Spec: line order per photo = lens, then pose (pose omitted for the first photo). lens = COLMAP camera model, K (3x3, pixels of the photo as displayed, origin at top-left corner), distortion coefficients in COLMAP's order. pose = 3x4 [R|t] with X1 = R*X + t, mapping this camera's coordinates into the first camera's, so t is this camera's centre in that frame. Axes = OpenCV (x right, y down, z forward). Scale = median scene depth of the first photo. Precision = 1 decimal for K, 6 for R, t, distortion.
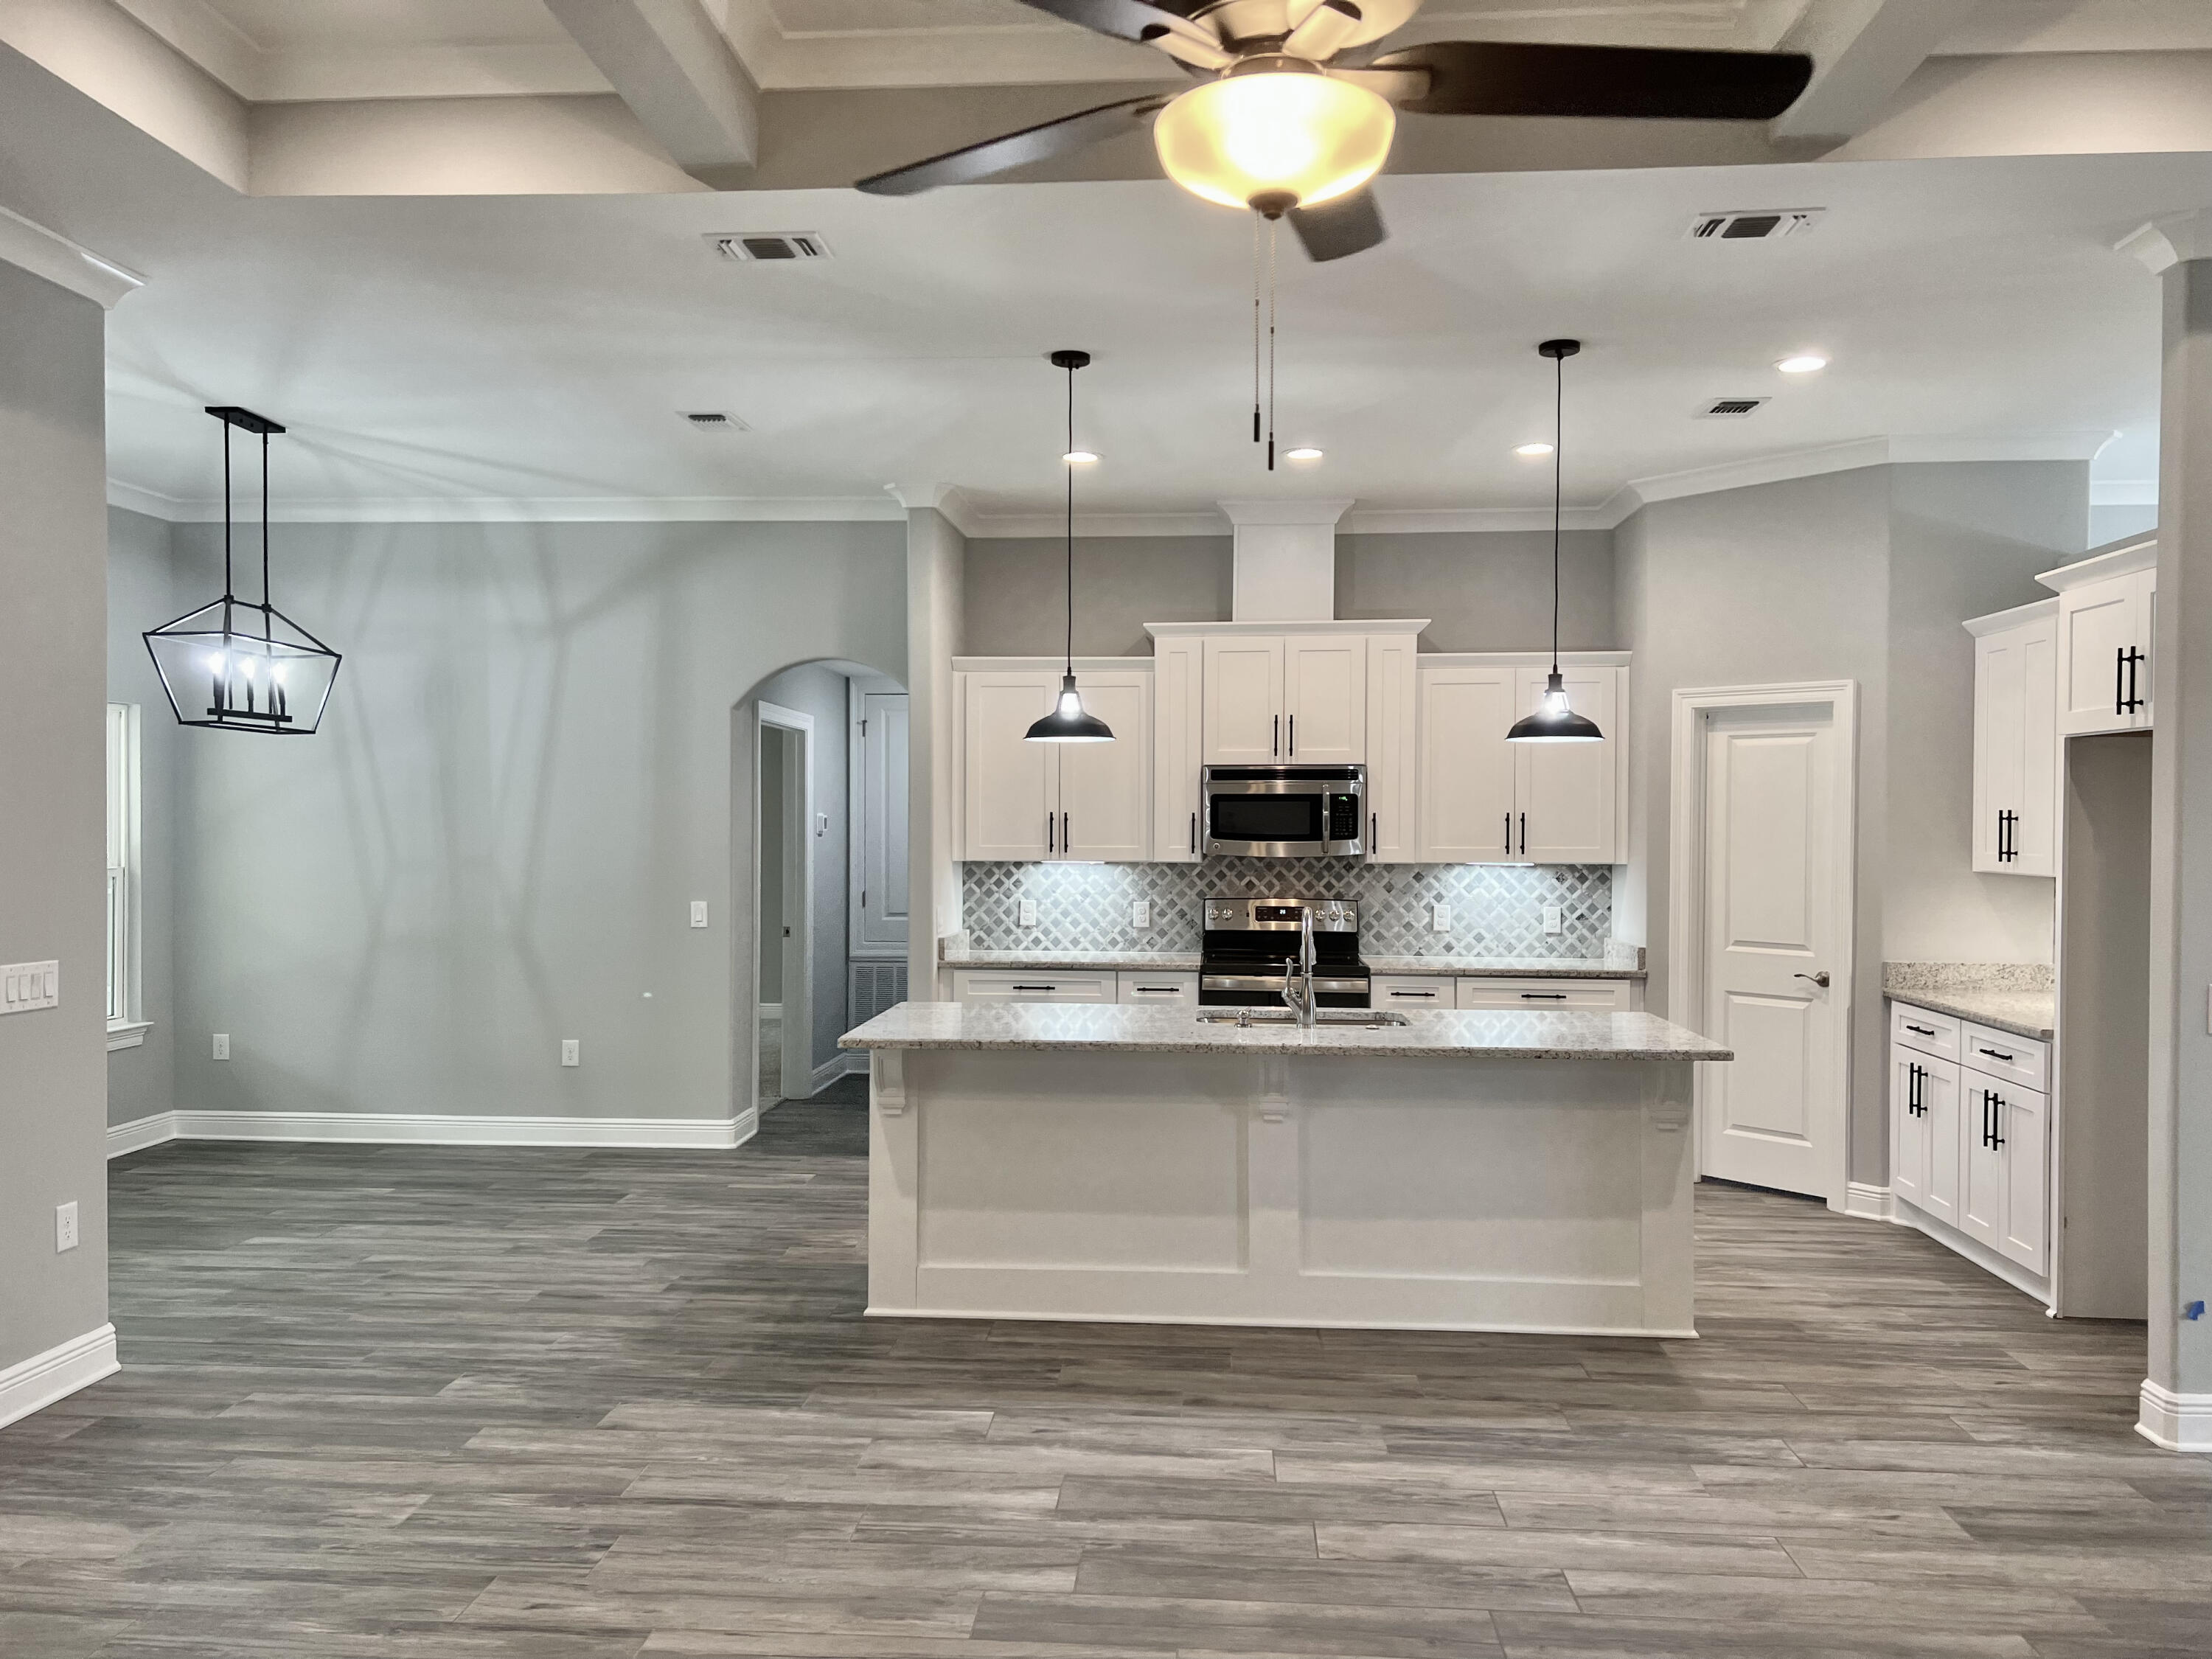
lens RADIAL K [[1691.0, 0, 1106.0], [0, 1691.0, 829.5], [0, 0, 1]] dist [0.044726, -0.061651]
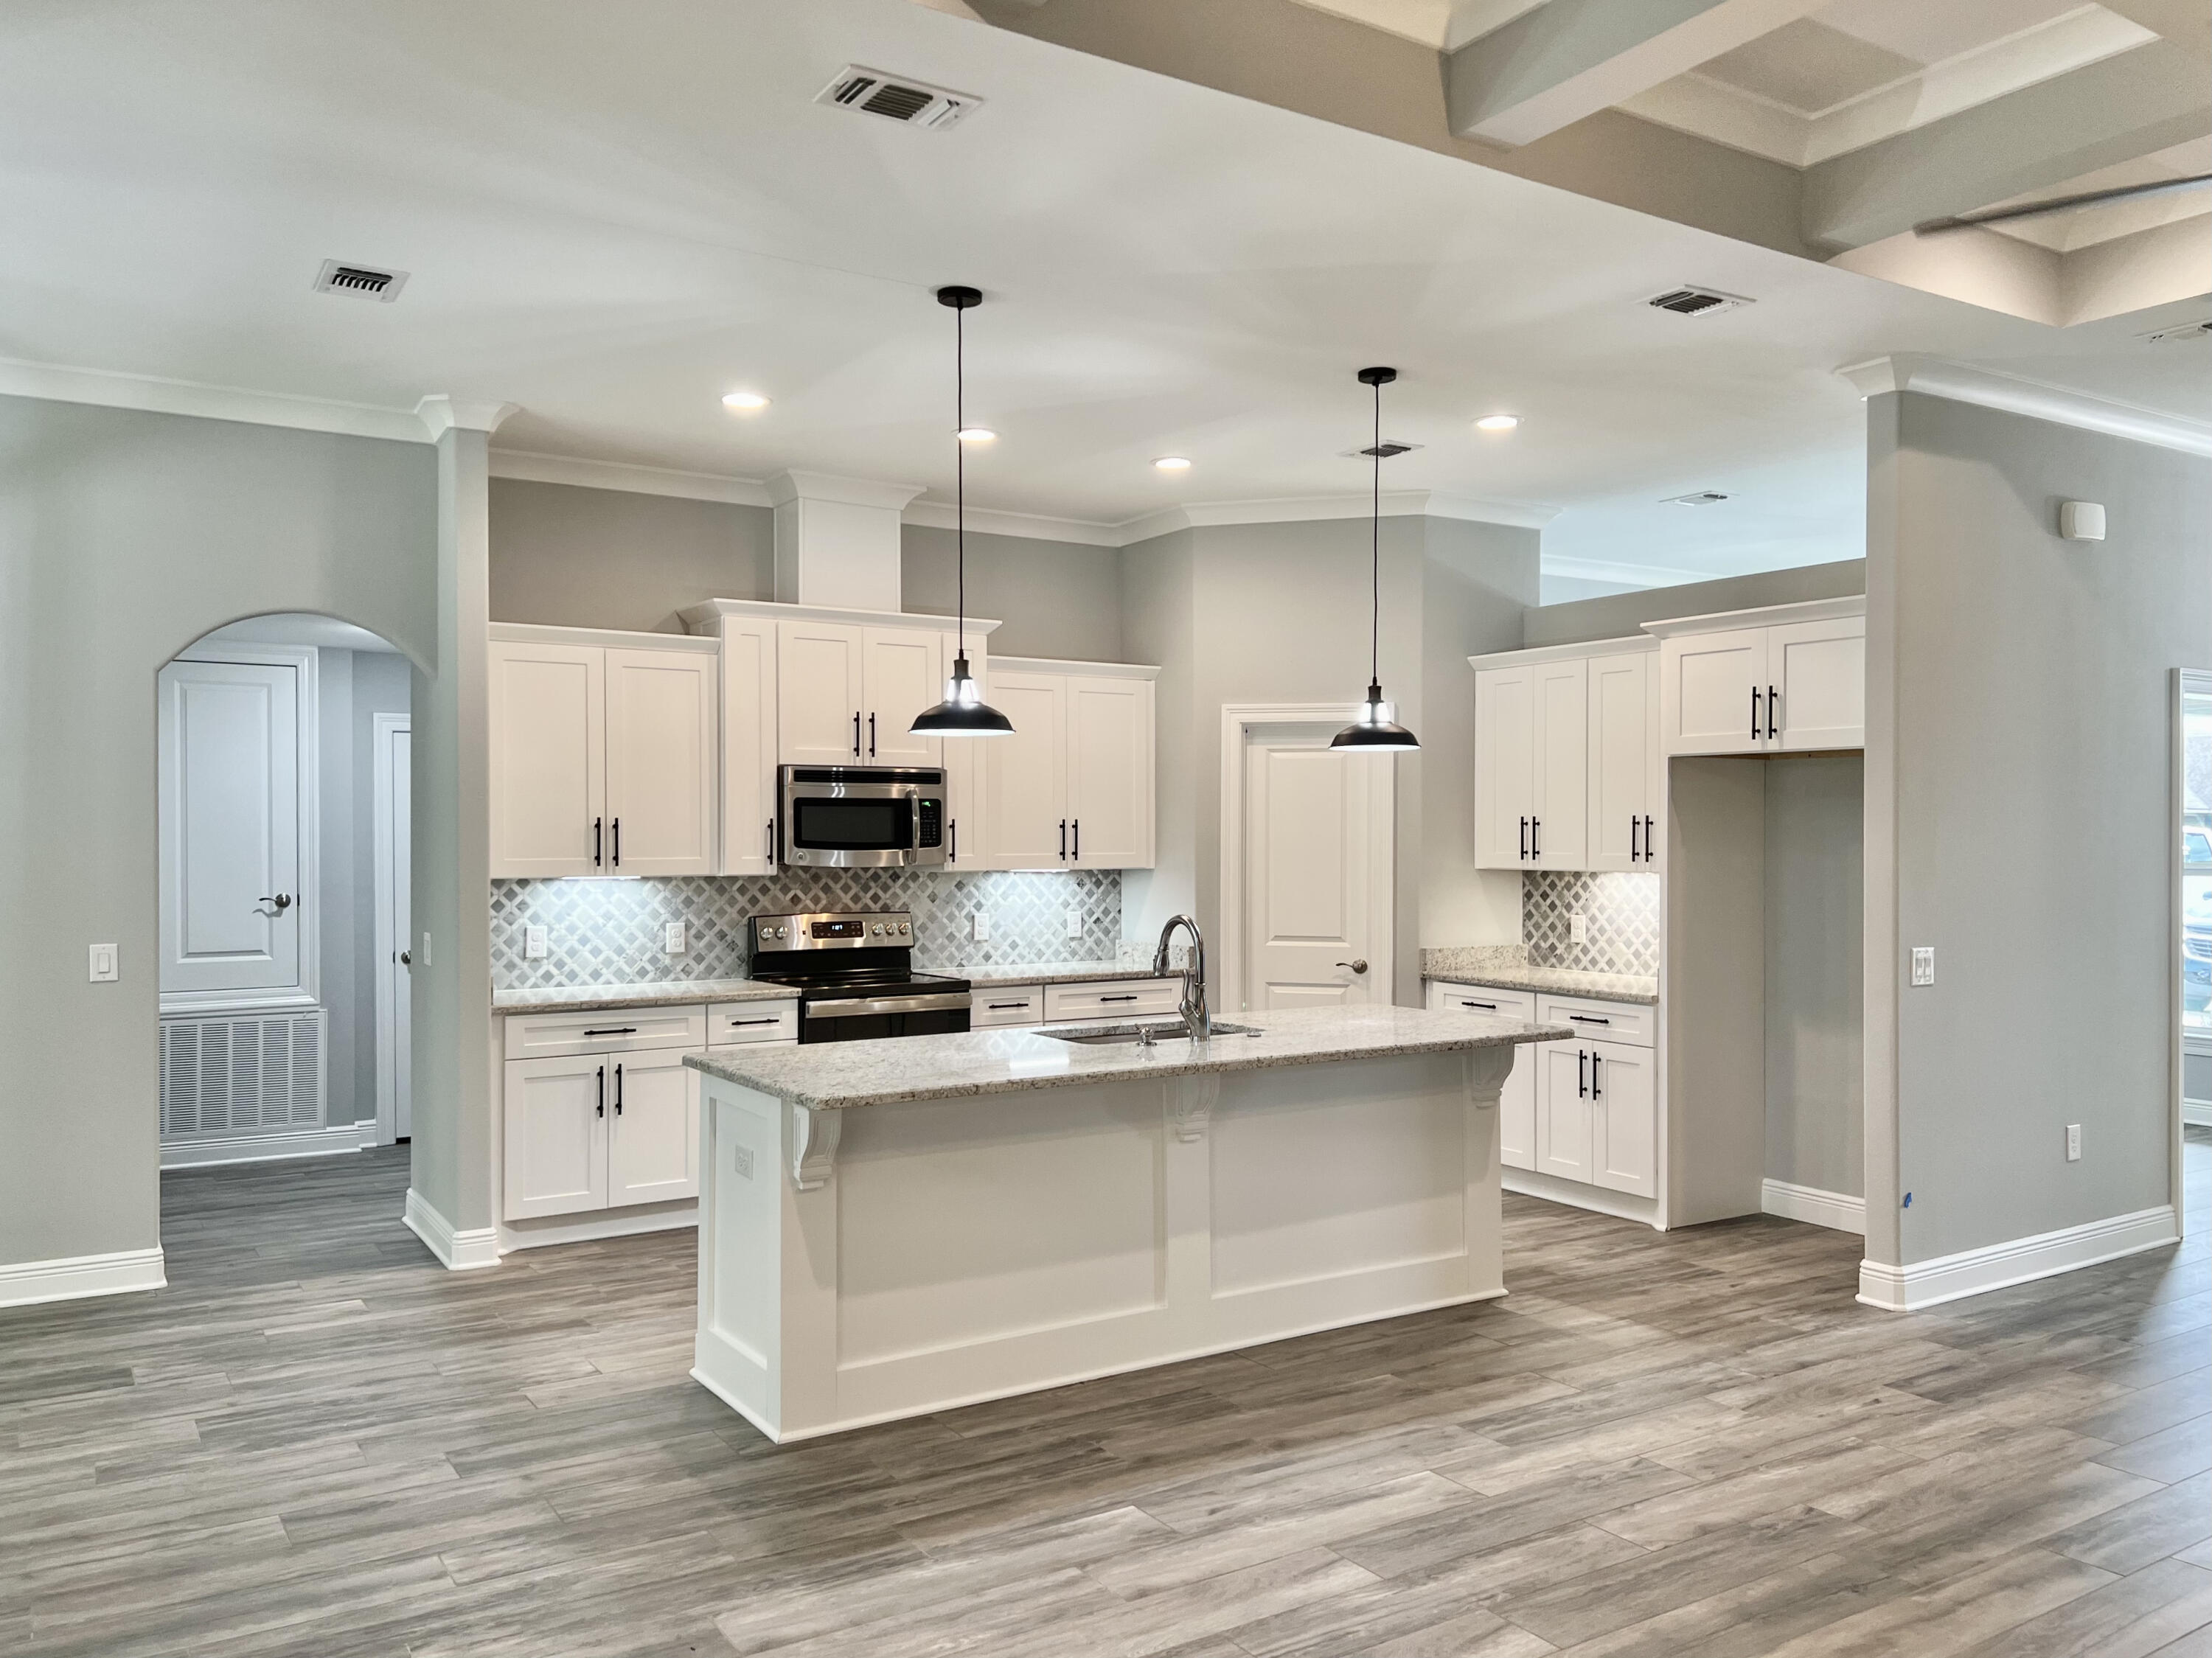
lens RADIAL K [[1728.2, 0, 1106.0], [0, 1728.2, 829.0], [0, 0, 1]] dist [0.048876, -0.064196]
pose [[0.798288, -0.005536, 0.602251, -0.367781], [0.009303, 0.999952, -0.003139, -0.000248], [-0.602204, 0.008109, 0.798301, 0.178179]]
